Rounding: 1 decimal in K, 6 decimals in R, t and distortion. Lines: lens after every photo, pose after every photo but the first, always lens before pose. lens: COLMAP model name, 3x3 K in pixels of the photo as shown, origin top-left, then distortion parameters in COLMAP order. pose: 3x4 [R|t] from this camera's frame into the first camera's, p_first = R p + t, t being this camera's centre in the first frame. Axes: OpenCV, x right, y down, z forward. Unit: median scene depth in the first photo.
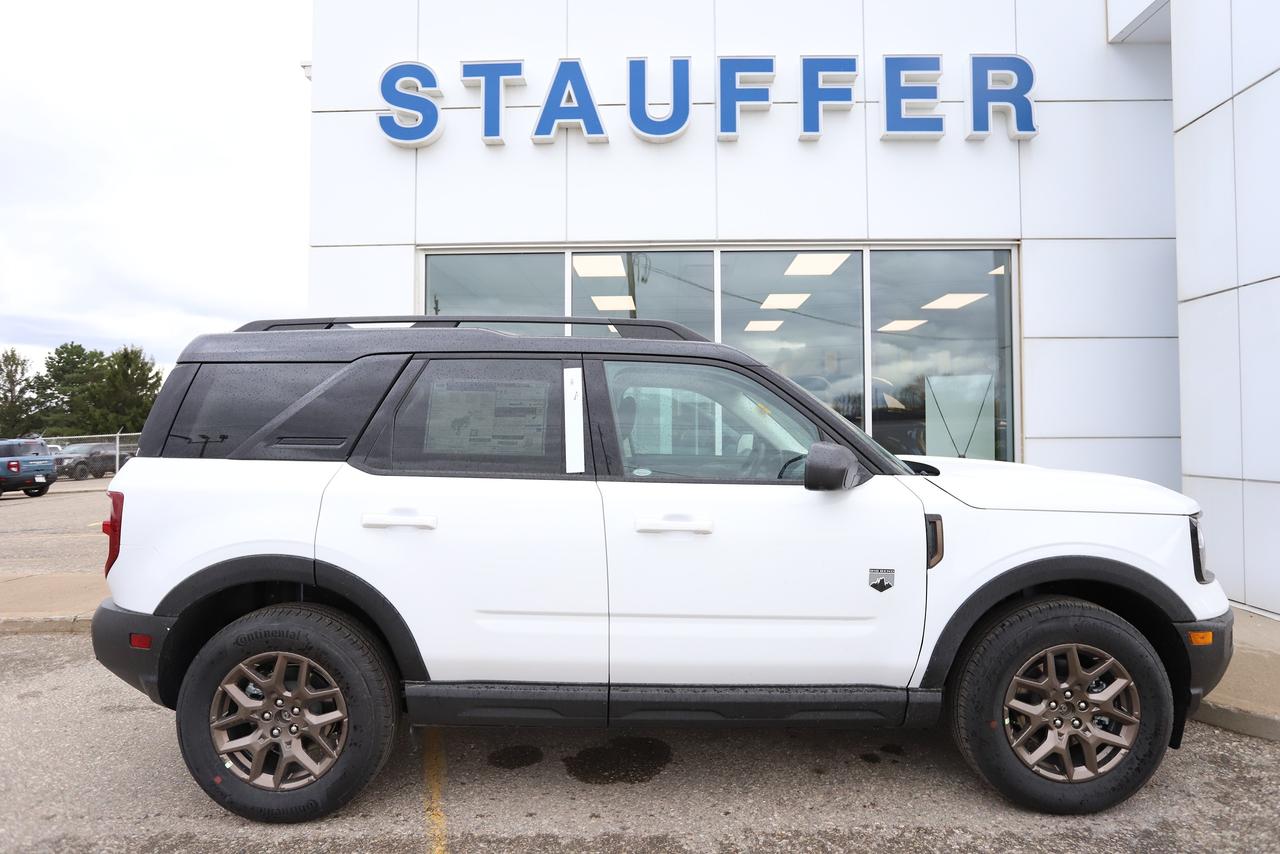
lens RADIAL K [[747.2, 0, 640.0], [0, 747.2, 427.0], [0, 0, 1]] dist [-0.028707, 0.002395]
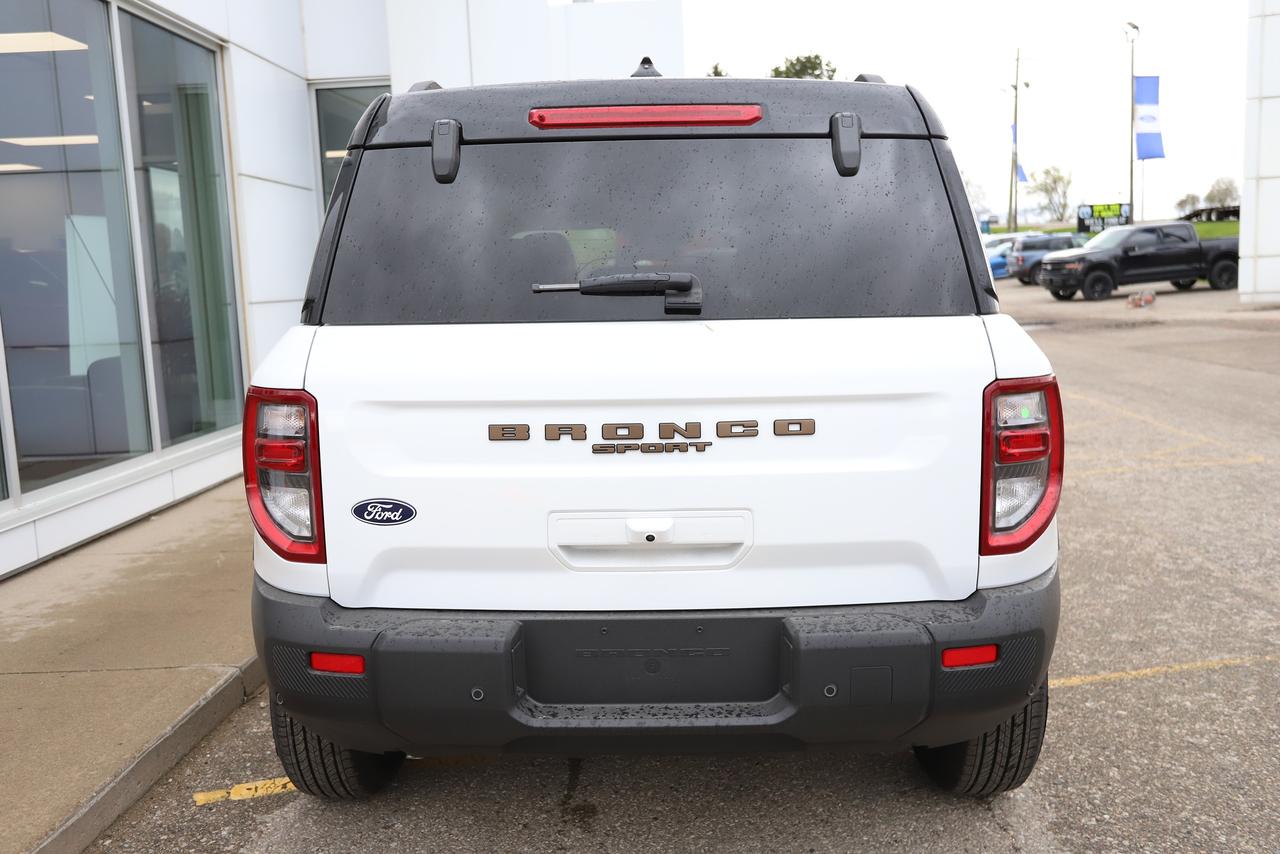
lens RADIAL K [[1111.3, 0, 640.0], [0, 1111.3, 427.0], [0, 0, 1]] dist [-0.012180, 0.070199]
pose [[0.013783, -0.132312, 0.991112, -1.628763], [0.029889, 0.990818, 0.131857, 0.006719], [-0.999458, 0.027806, 0.017611, 1.352992]]
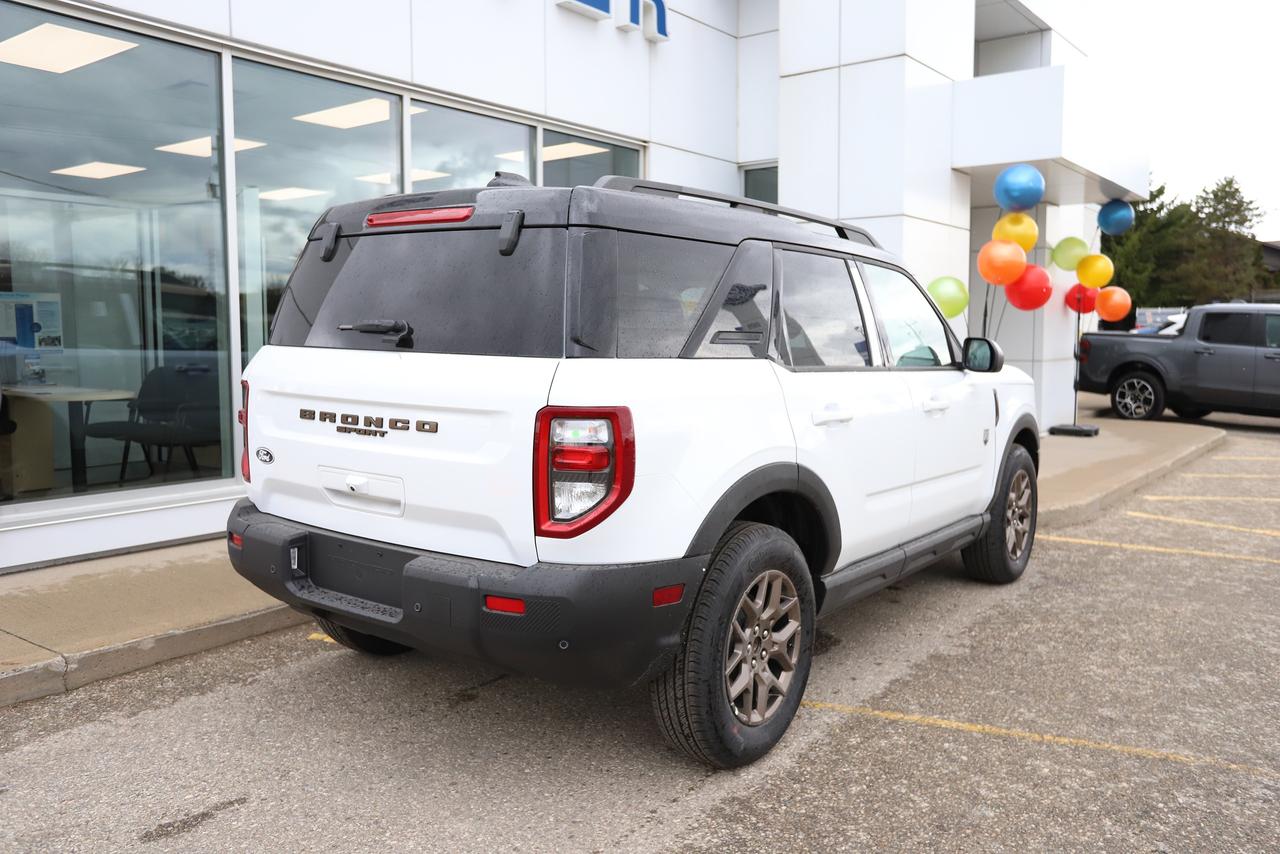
lens RADIAL K [[1021.5, 0, 640.0], [0, 1021.5, 427.0], [0, 0, 1]] dist [-0.032686, 0.076944]
pose [[0.588243, -0.071344, 0.805531, -1.571496], [-0.006981, 0.995616, 0.093277, 0.013860], [-0.808654, -0.060493, 0.585166, 0.407756]]
